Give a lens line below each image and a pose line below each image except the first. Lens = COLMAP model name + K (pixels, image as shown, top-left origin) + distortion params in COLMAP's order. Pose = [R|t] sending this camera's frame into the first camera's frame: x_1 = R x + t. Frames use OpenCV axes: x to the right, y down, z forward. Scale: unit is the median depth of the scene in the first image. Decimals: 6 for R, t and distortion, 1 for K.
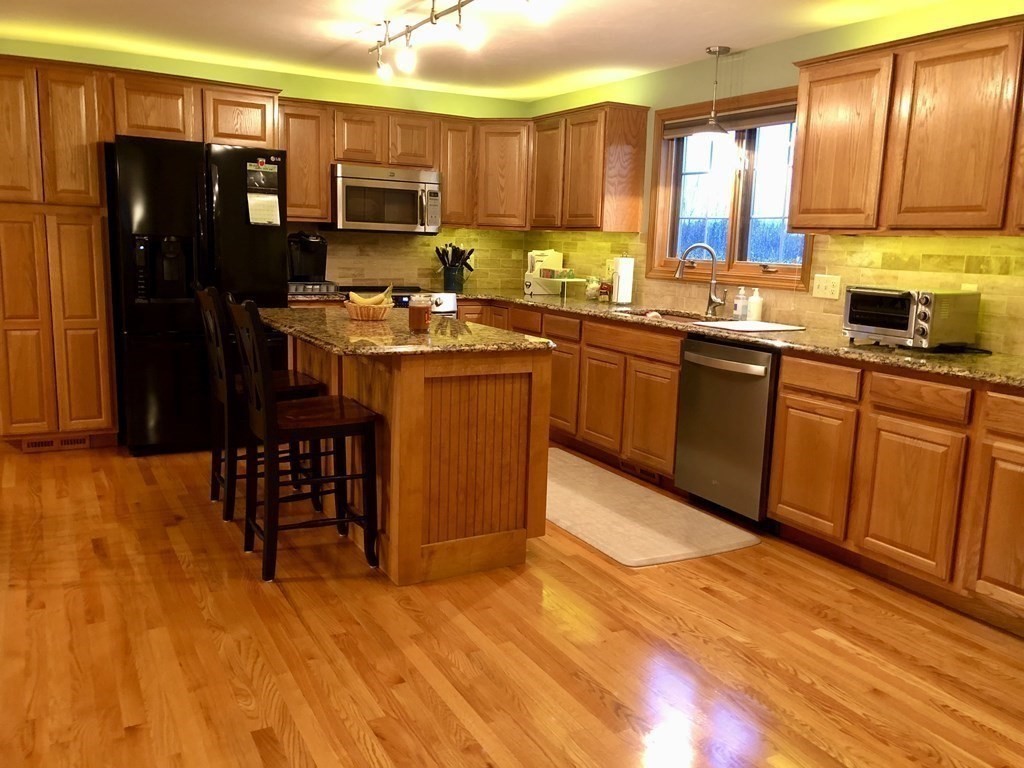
lens RADIAL K [[843.1, 0, 514.2], [0, 843.1, 386.0], [0, 0, 1]] dist [0.049674, -0.055480]
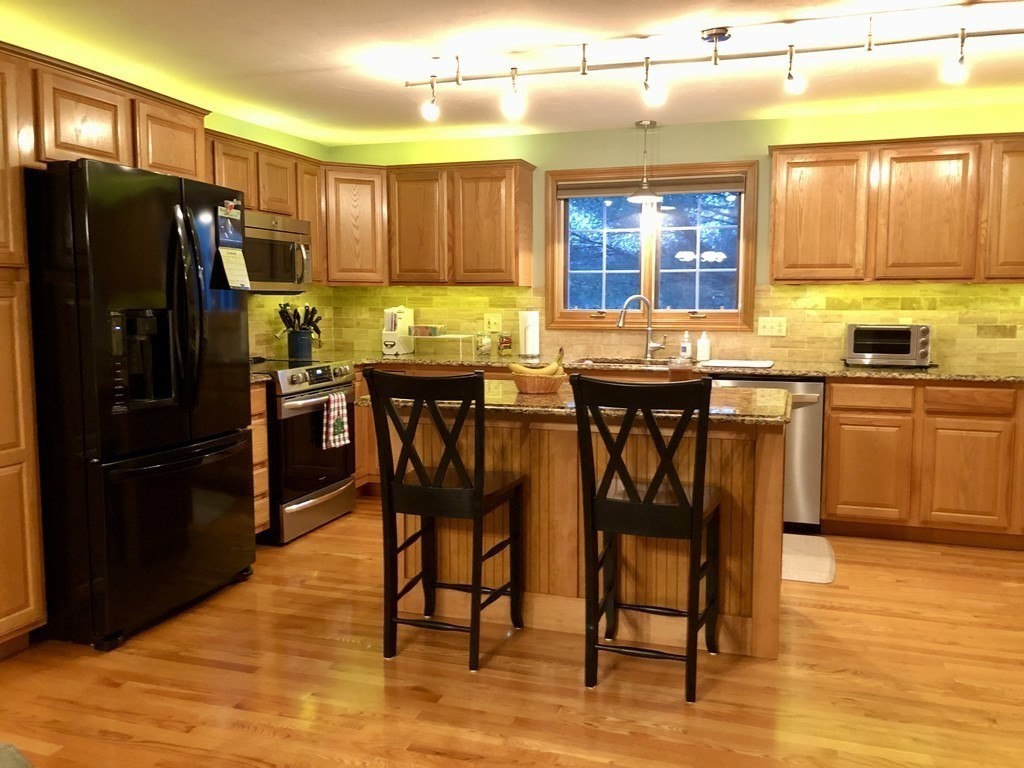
lens RADIAL K [[843.1, 0, 509.9], [0, 843.1, 379.6], [0, 0, 1]] dist [0.049674, -0.055480]
pose [[0.736056, -0.099368, 0.669588, -0.760270], [0.139386, 0.990218, -0.006273, -0.088394], [-0.662415, 0.097949, 0.742706, 0.357511]]
